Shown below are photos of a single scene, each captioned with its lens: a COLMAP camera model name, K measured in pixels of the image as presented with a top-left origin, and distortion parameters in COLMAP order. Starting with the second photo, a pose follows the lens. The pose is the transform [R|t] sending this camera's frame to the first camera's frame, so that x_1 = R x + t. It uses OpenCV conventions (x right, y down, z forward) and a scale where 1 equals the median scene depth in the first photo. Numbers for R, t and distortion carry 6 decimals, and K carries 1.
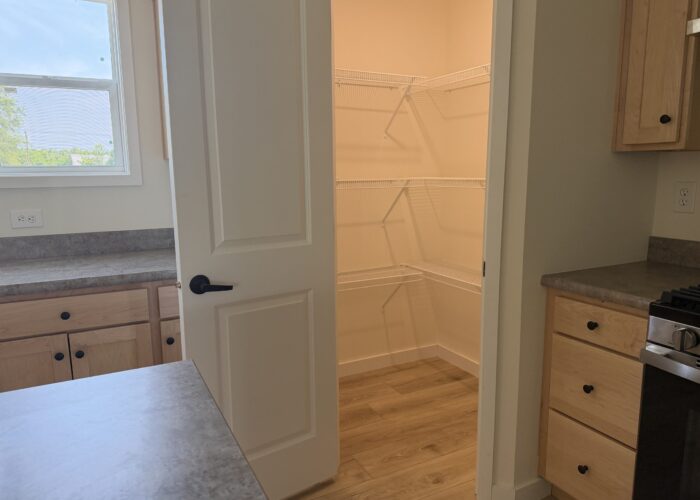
lens RADIAL K [[490.3, 0, 351.8], [0, 490.3, 252.1], [0, 0, 1]] dist [0.057384, -0.074772]
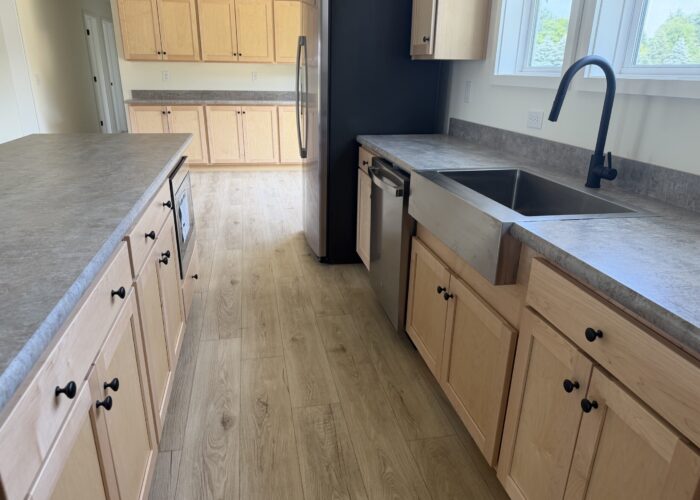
lens RADIAL K [[490.3, 0, 345.7], [0, 490.3, 247.0], [0, 0, 1]] dist [0.057384, -0.074772]
pose [[-0.285975, 0.327306, -0.900605, -0.018593], [-0.173060, 0.906760, 0.384496, -0.131614], [0.942480, 0.265815, -0.202668, 0.817349]]
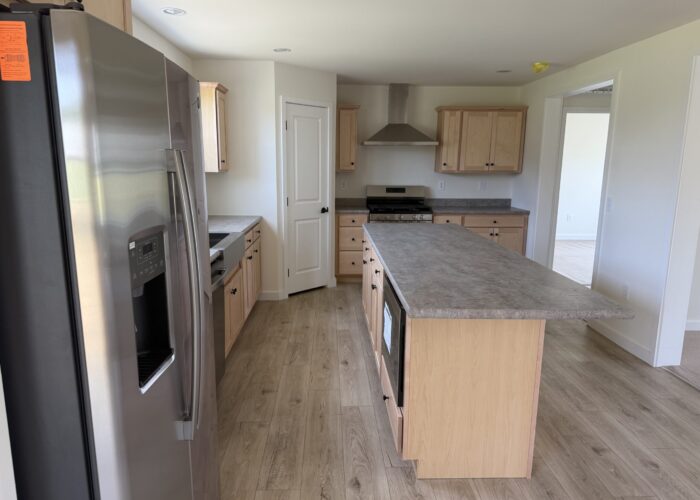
lens RADIAL K [[490.3, 0, 347.6], [0, 490.3, 252.6], [0, 0, 1]] dist [0.057384, -0.074772]
pose [[0.427807, -0.149624, 0.891400, -2.507681], [0.132261, 0.985951, 0.102019, 0.004954], [-0.894141, 0.074253, 0.441586, -0.474719]]
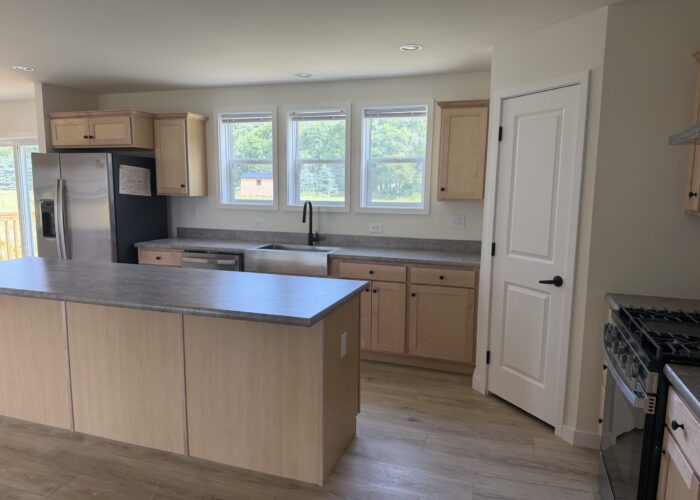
lens RADIAL K [[490.3, 0, 344.6], [0, 490.3, 245.9], [0, 0, 1]] dist [0.057384, -0.074772]
pose [[0.685964, 0.106186, -0.719846, 0.914524], [-0.139209, 0.990172, 0.013406, -0.002577], [0.714195, 0.091013, 0.694004, -0.630611]]
